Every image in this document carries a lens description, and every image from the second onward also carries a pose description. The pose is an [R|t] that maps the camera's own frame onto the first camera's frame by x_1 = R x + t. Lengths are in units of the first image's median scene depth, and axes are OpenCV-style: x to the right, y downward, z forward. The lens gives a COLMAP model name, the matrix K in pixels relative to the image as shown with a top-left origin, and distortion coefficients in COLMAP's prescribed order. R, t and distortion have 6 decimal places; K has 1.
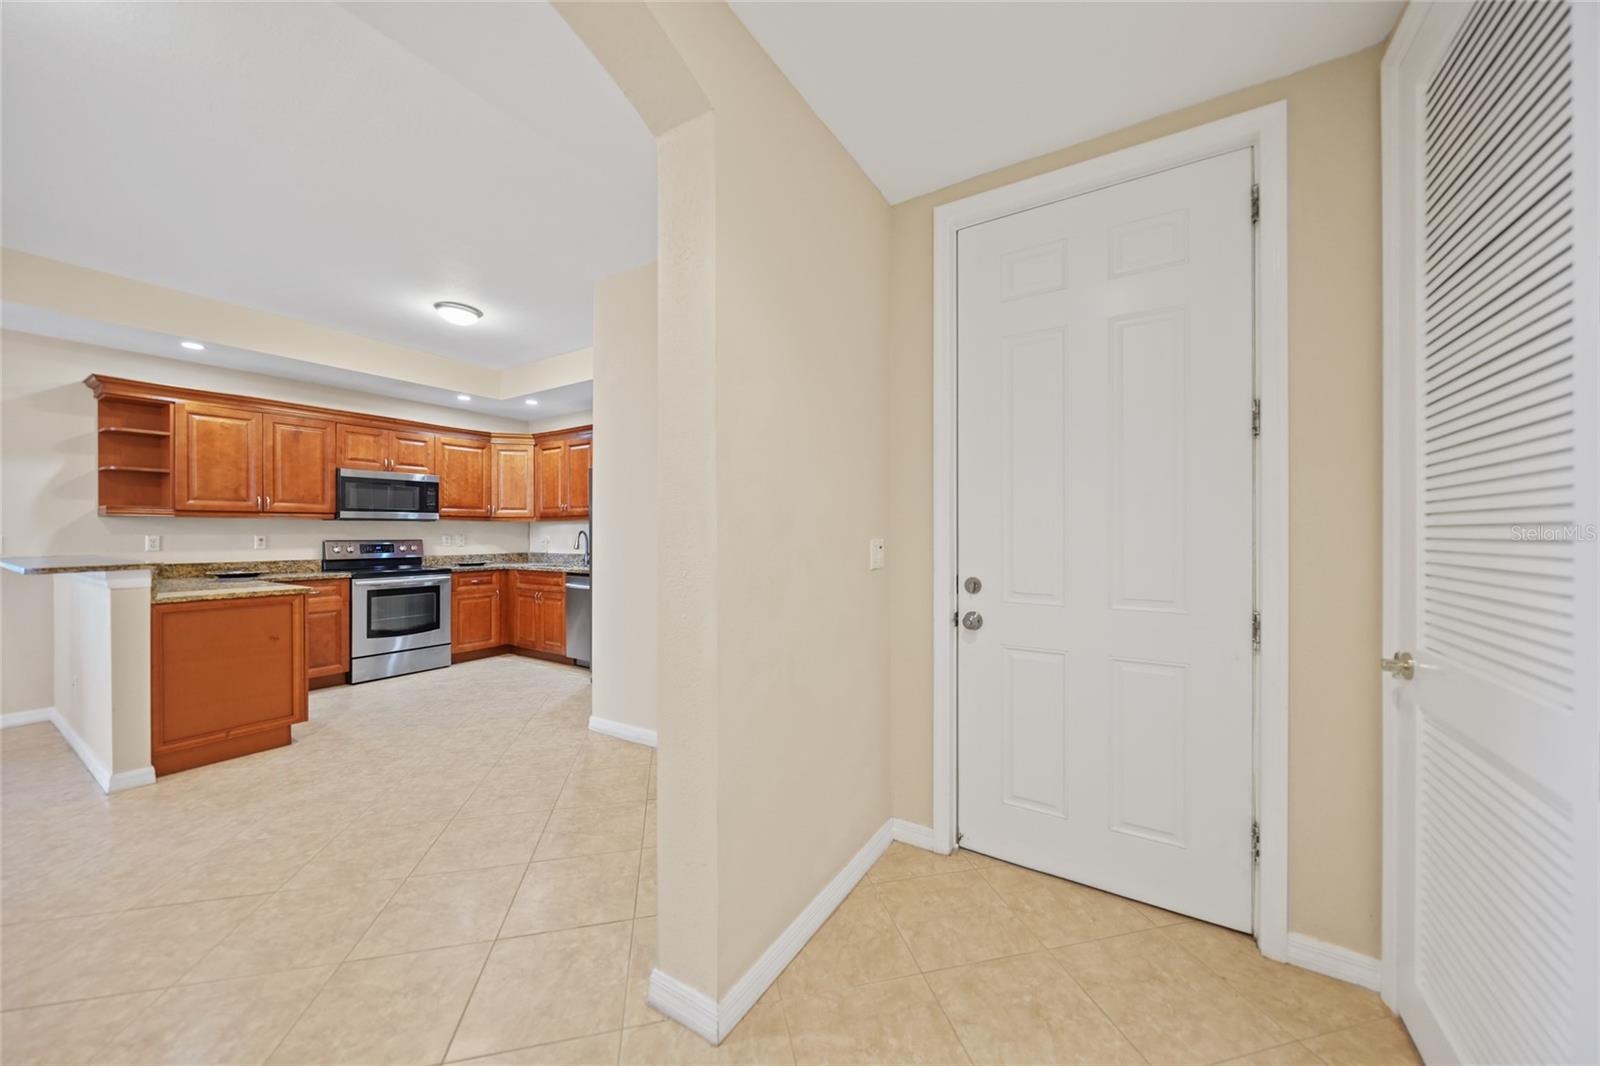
lens RADIAL K [[558.3, 0, 805.5], [0, 558.3, 531.1], [0, 0, 1]] dist [-0.001812, -0.000274]
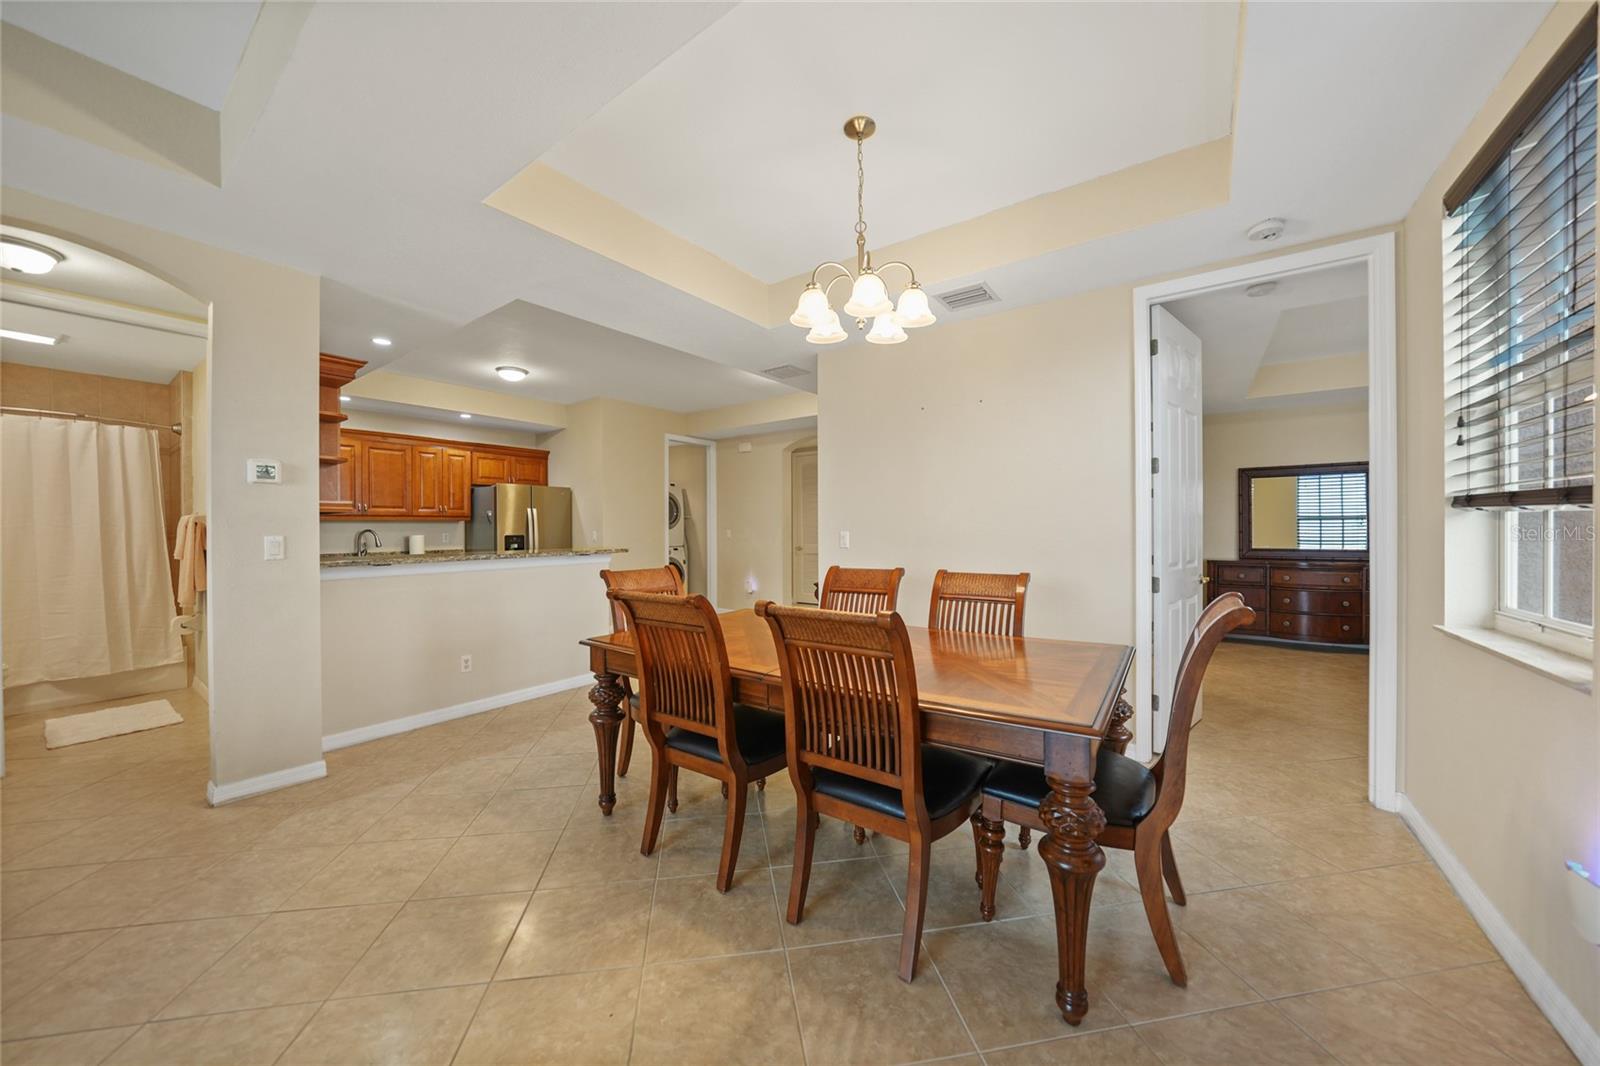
lens RADIAL K [[558.5, 0, 799.3], [0, 558.5, 523.9], [0, 0, 1]] dist [-0.001712, -0.000219]
pose [[0.068793, 0.008317, 0.997596, -1.559507], [0.003820, 0.999956, -0.008600, 0.001159], [-0.997624, 0.004402, 0.068758, 0.150452]]
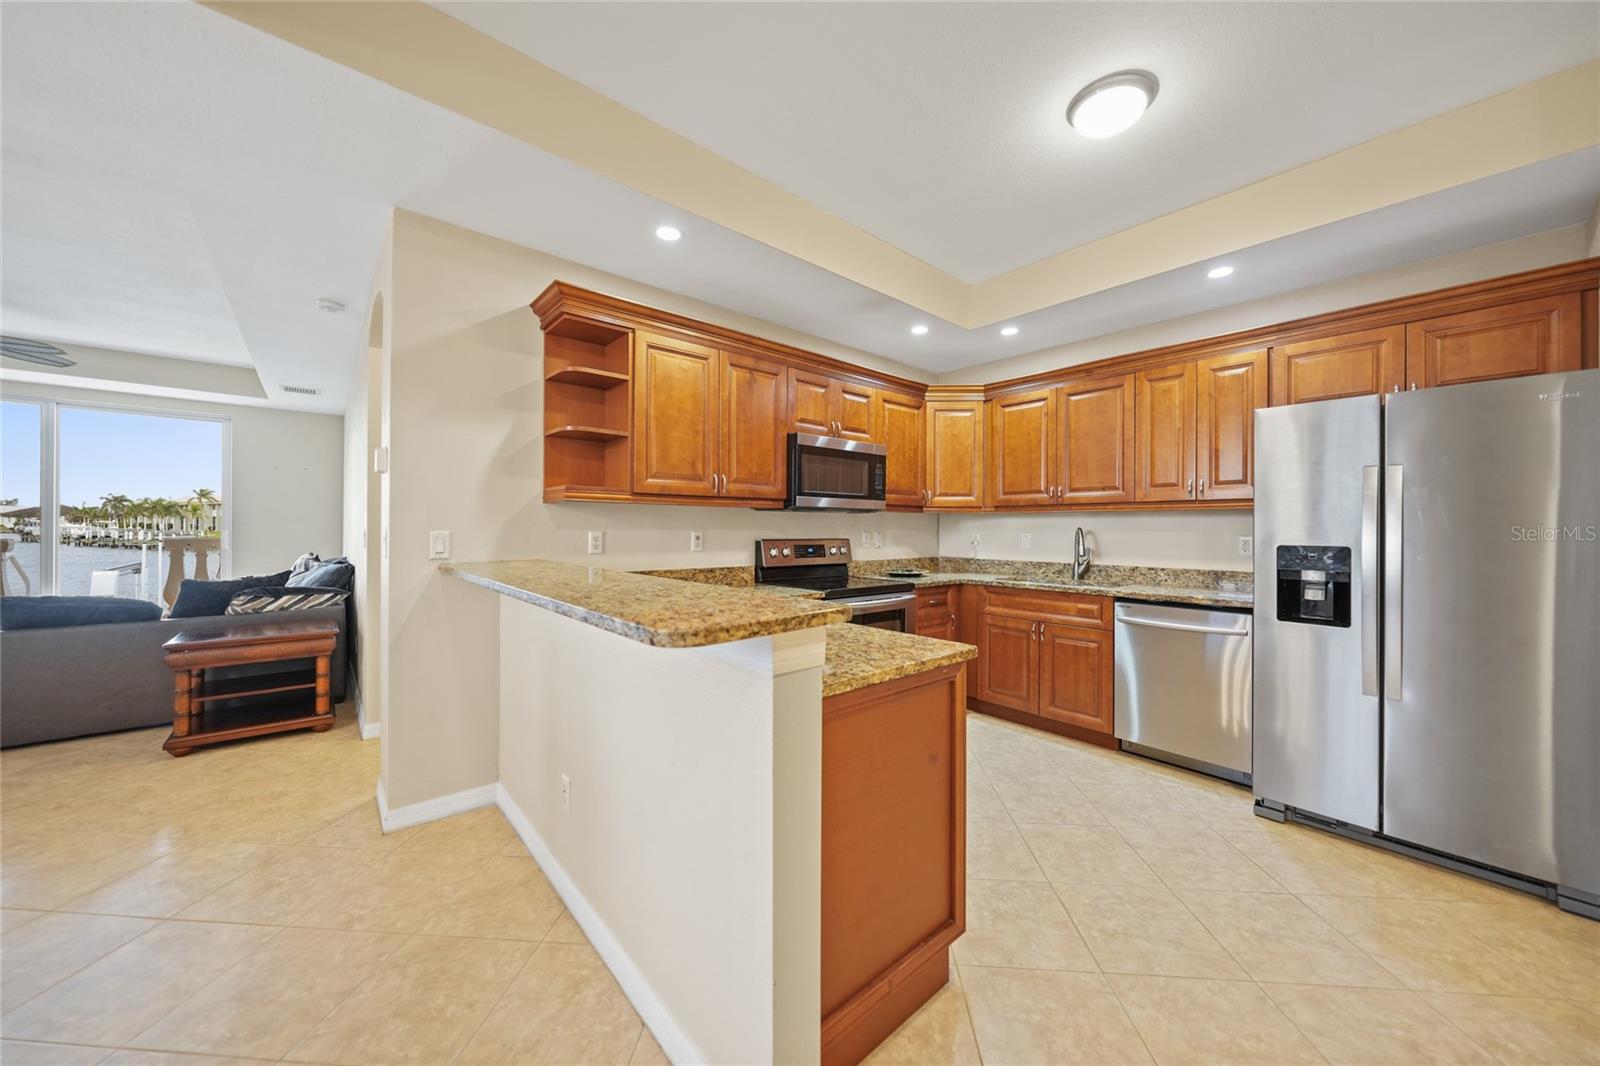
lens RADIAL K [[560.0, 0, 803.5], [0, 560.0, 527.8], [0, 0, 1]] dist [-0.000612, -0.000156]
pose [[0.957130, 0.006386, -0.289588, -0.588052], [-0.006128, 0.999980, 0.001798, 0.000709], [0.289594, 0.000053, 0.957150, 0.332807]]
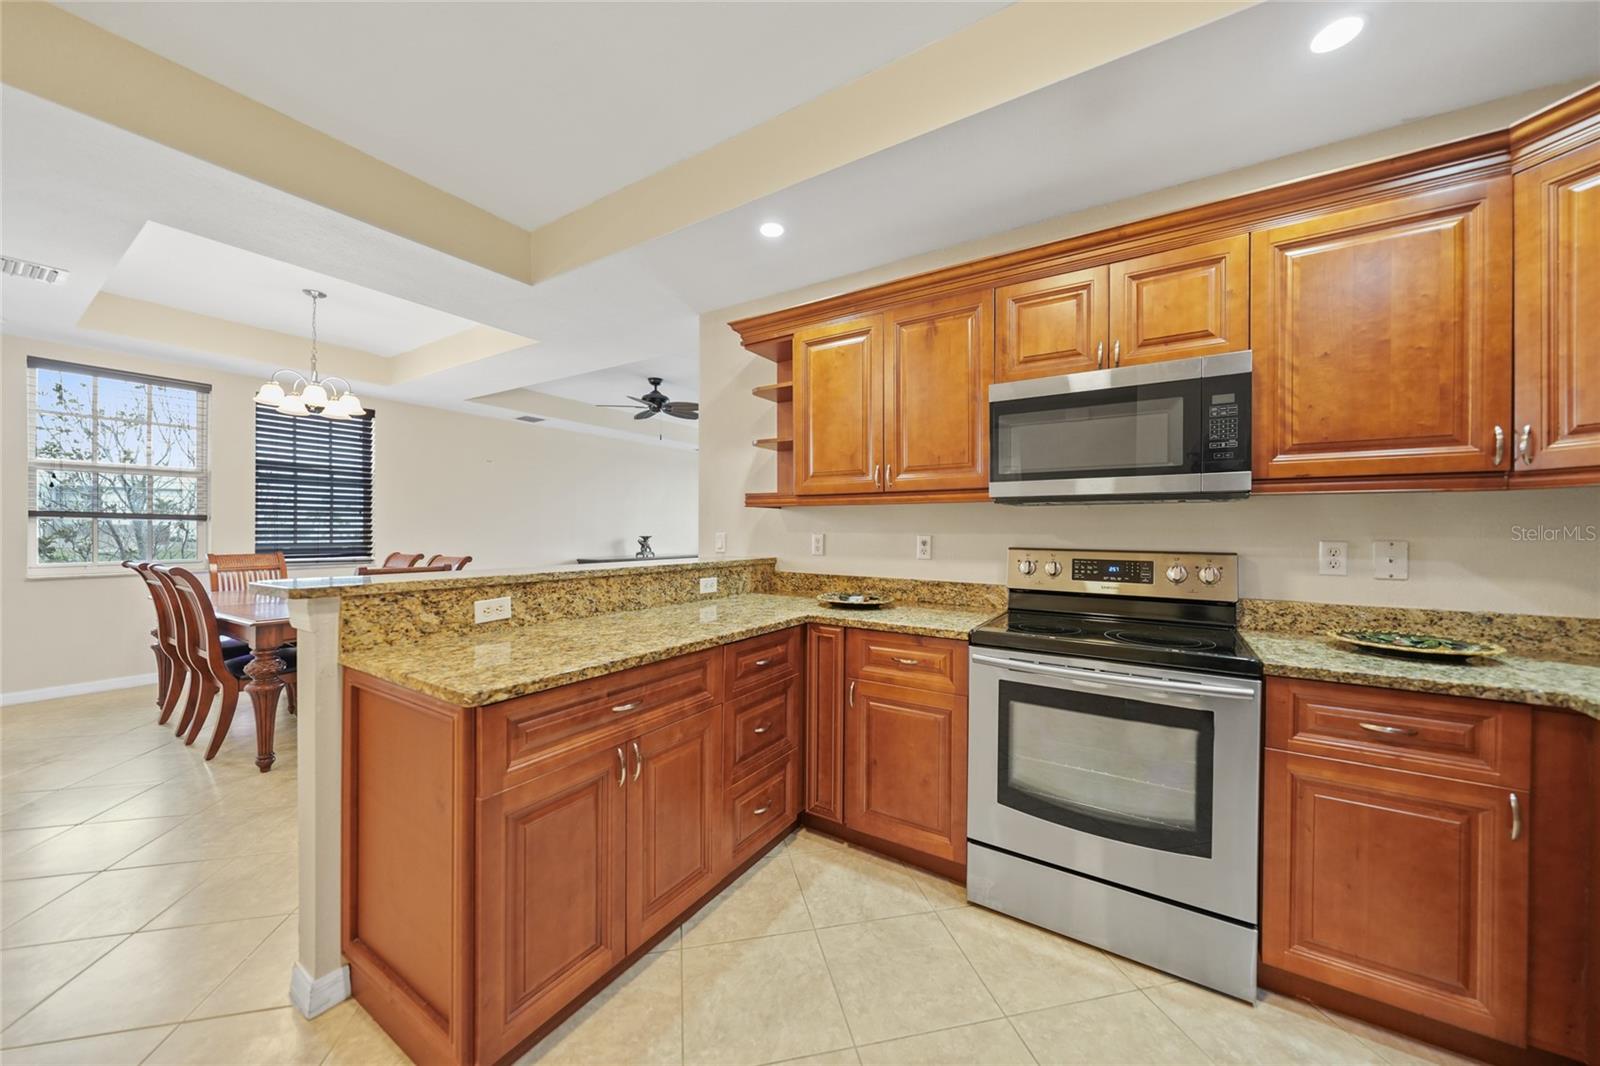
lens RADIAL K [[557.8, 0, 800.3], [0, 557.8, 531.3], [0, 0, 1]] dist [-0.002066, -0.000236]
pose [[-0.005656, 0.003821, -0.999977, -0.365687], [-0.004485, 0.999983, 0.003846, 0.001639], [0.999974, 0.004506, -0.005639, 0.795472]]
